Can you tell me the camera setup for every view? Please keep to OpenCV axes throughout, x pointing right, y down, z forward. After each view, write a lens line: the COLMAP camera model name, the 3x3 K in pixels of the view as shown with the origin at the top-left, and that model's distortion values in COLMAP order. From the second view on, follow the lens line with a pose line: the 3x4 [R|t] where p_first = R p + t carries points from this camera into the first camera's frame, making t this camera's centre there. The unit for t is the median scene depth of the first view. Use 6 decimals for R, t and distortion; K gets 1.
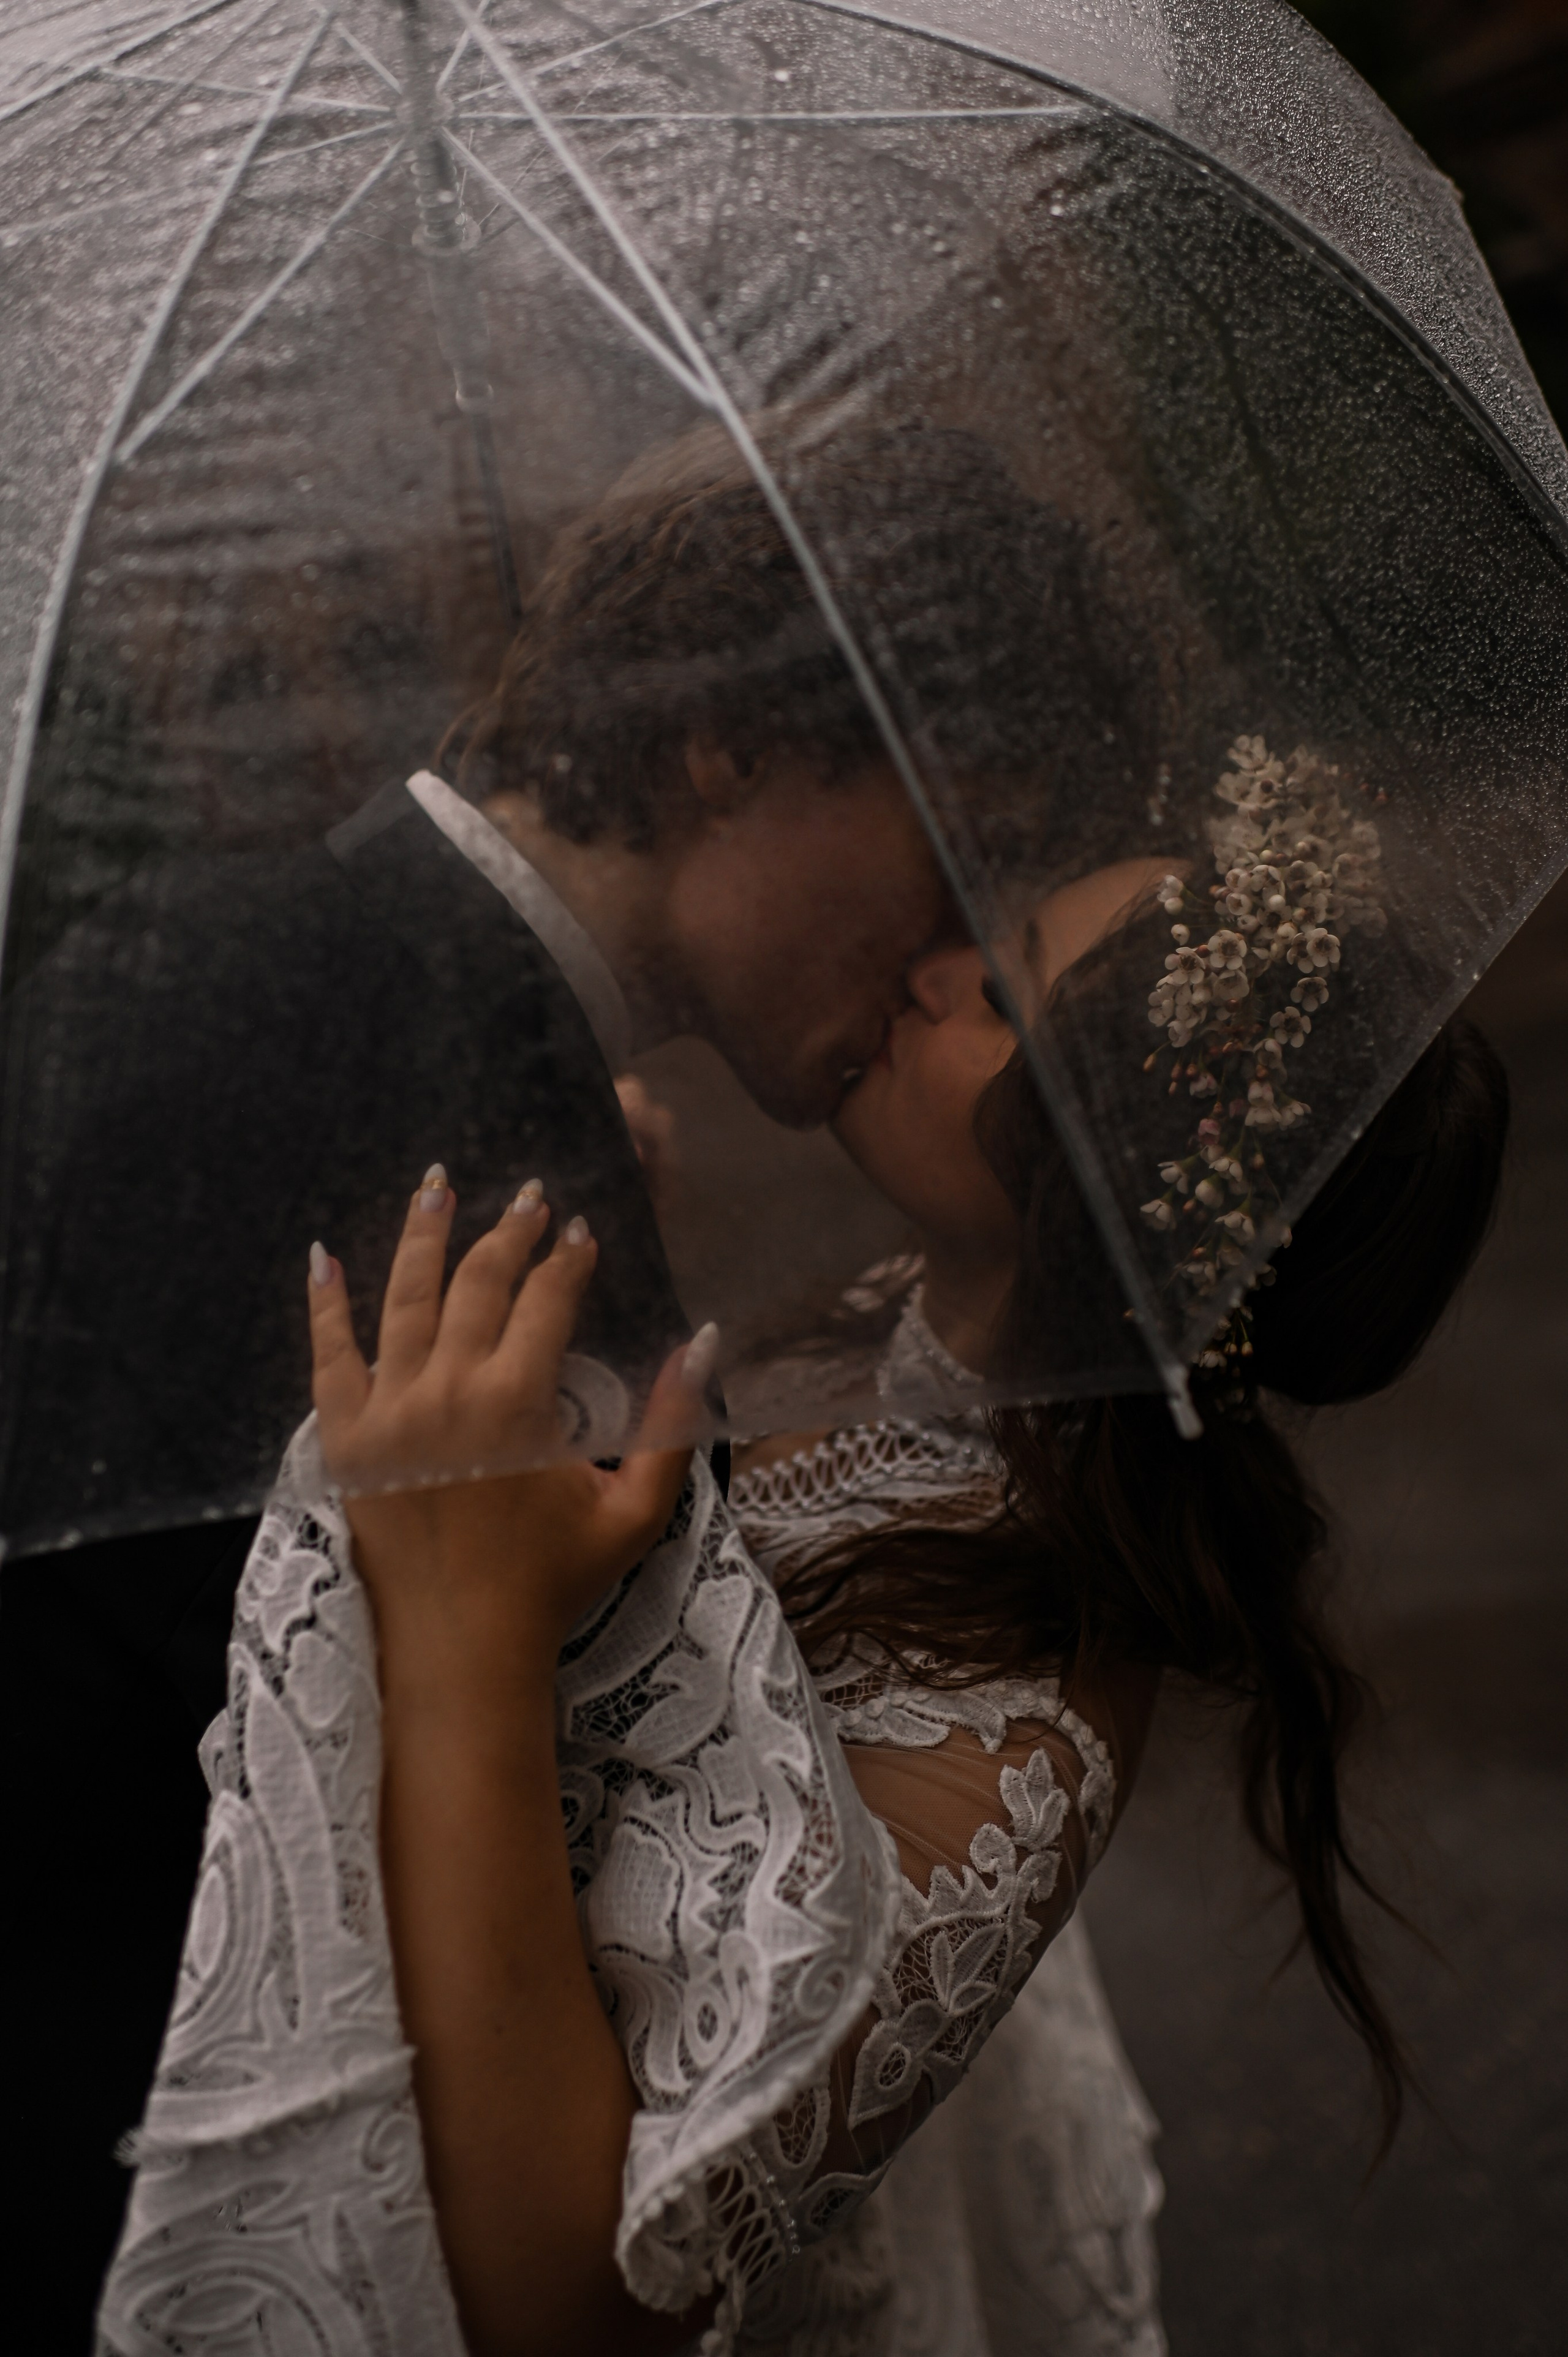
lens RADIAL K [[2417.3, 0, 784.0], [0, 2417.3, 1178.5], [0, 0, 1]] dist [0.825307, -0.534681]
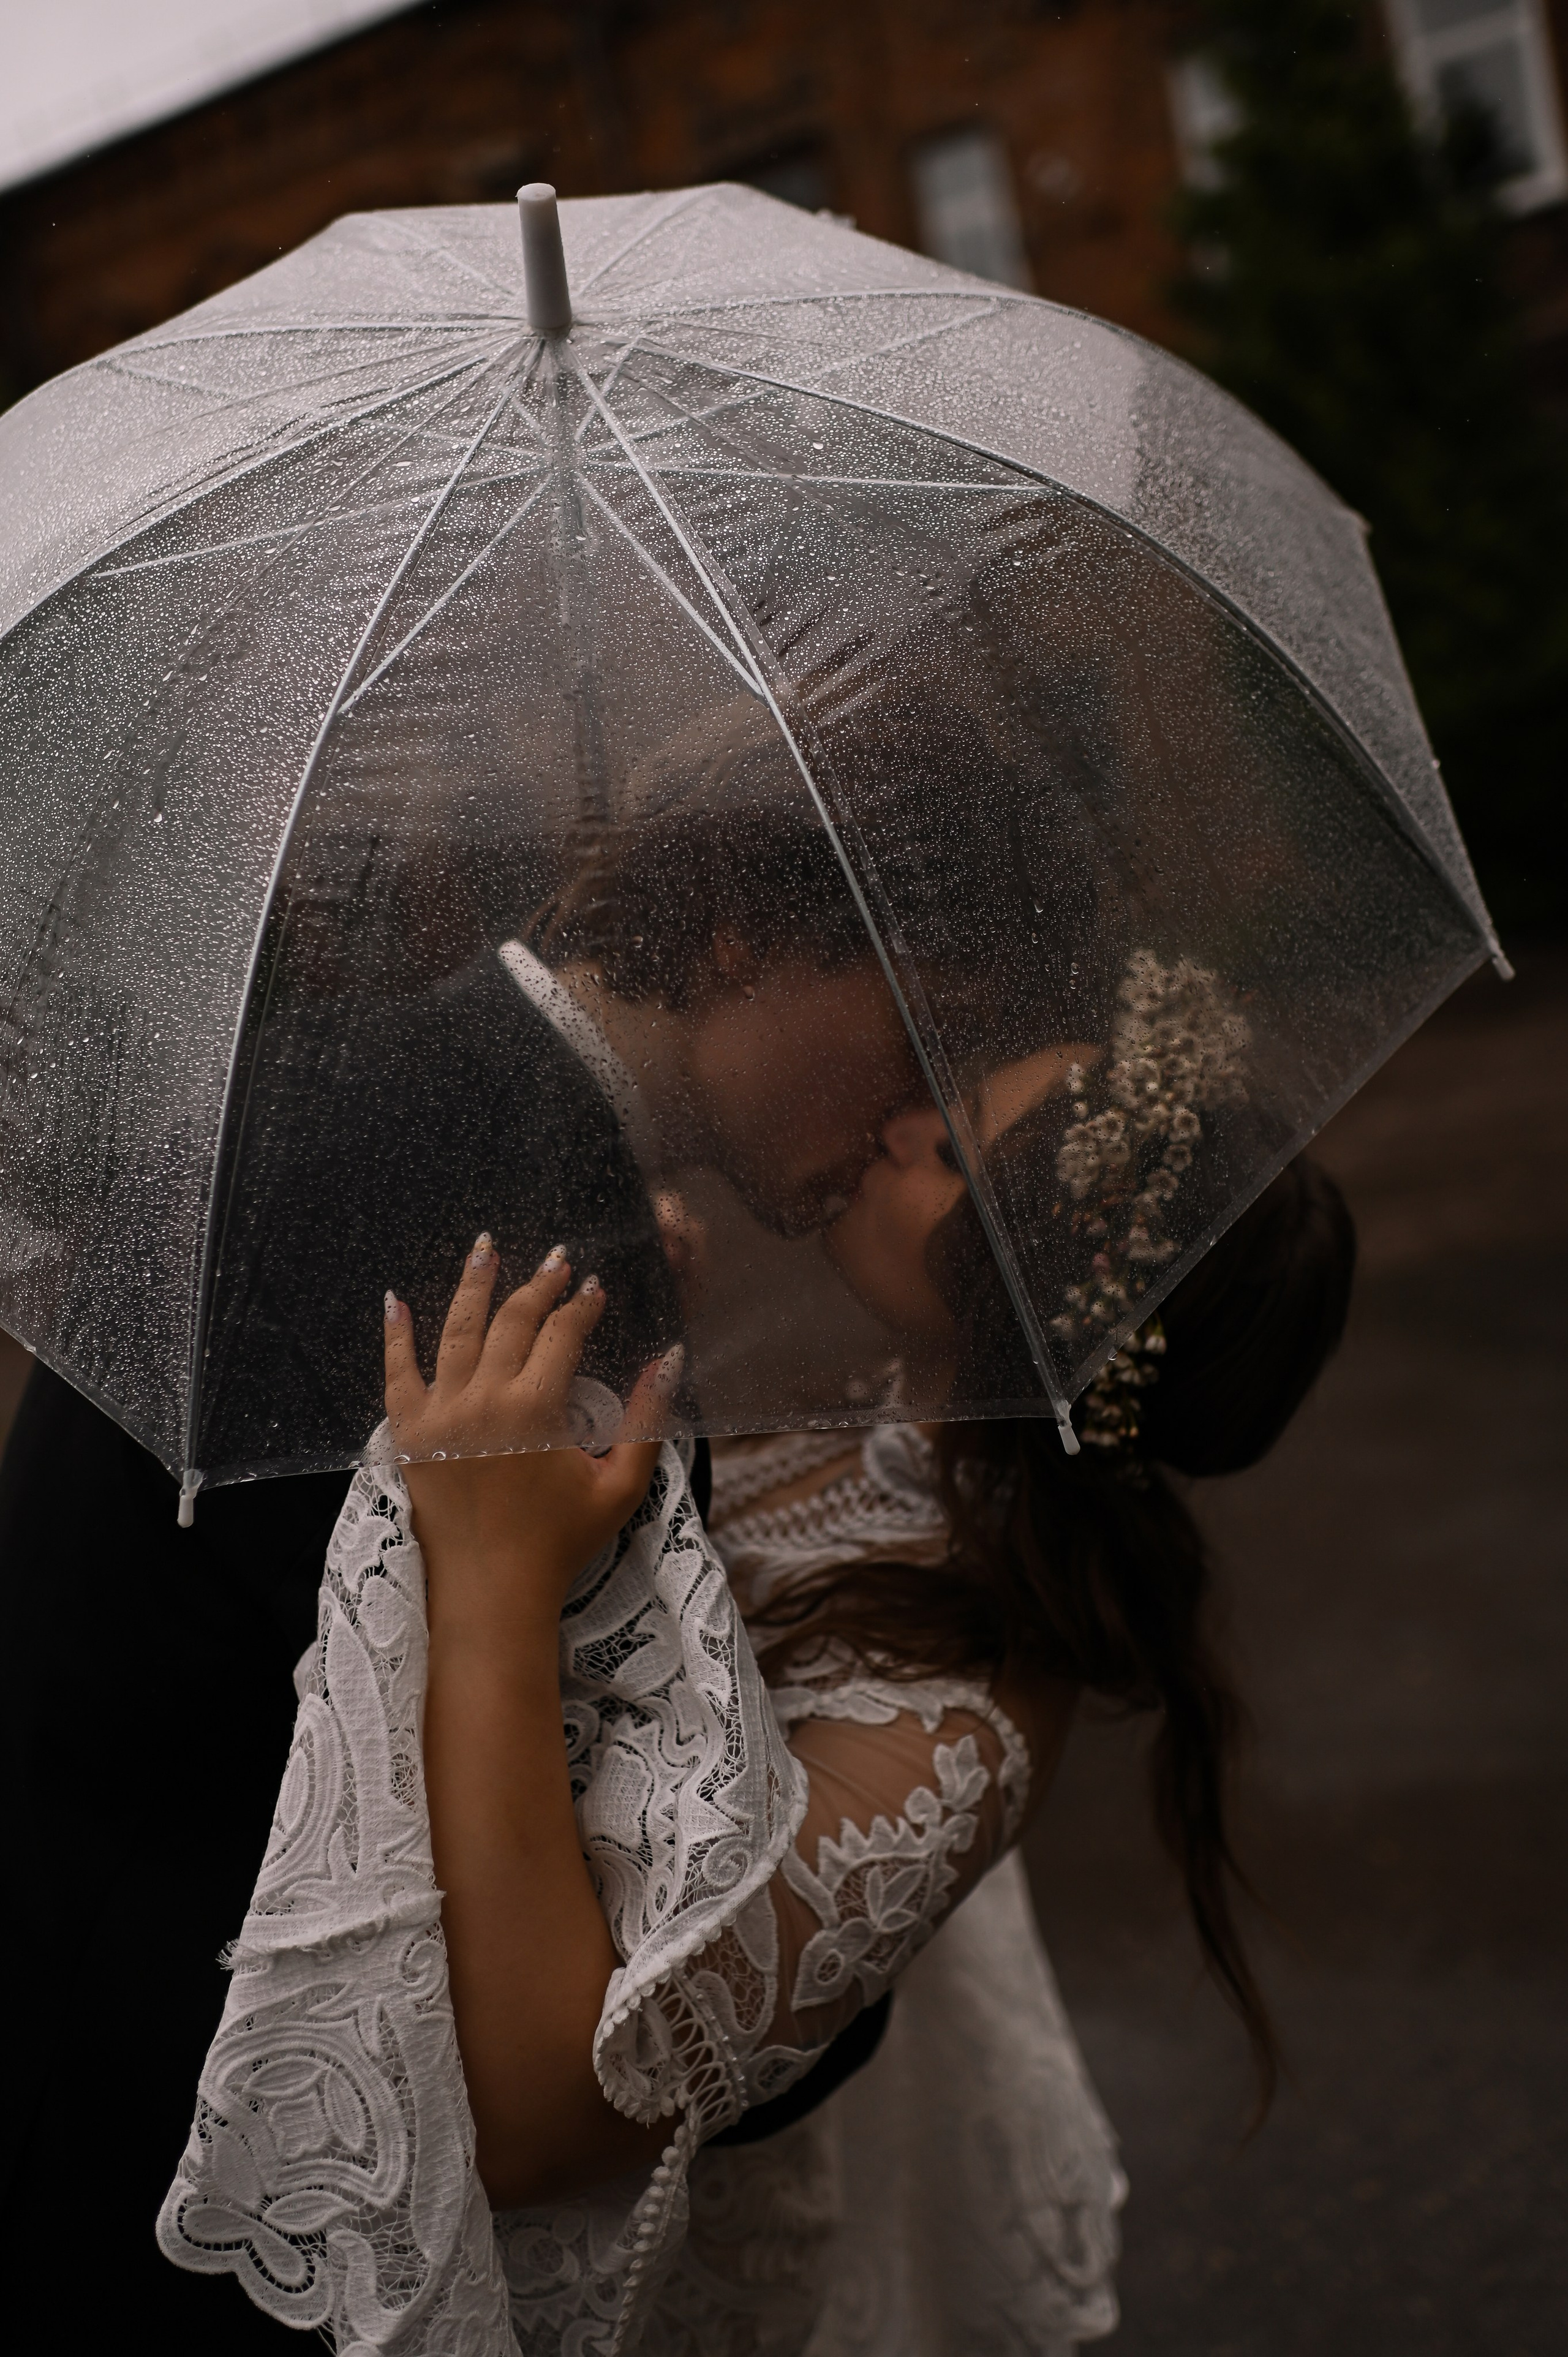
lens RADIAL K [[2069.7, 0, 784.0], [0, 2069.7, 1178.5], [0, 0, 1]] dist [0.761475, 0.000063]
pose [[0.999281, 0.018931, -0.032858, 0.044397], [-0.021107, 0.997517, -0.067193, 0.027243], [0.031504, 0.067838, 0.997199, -0.114480]]
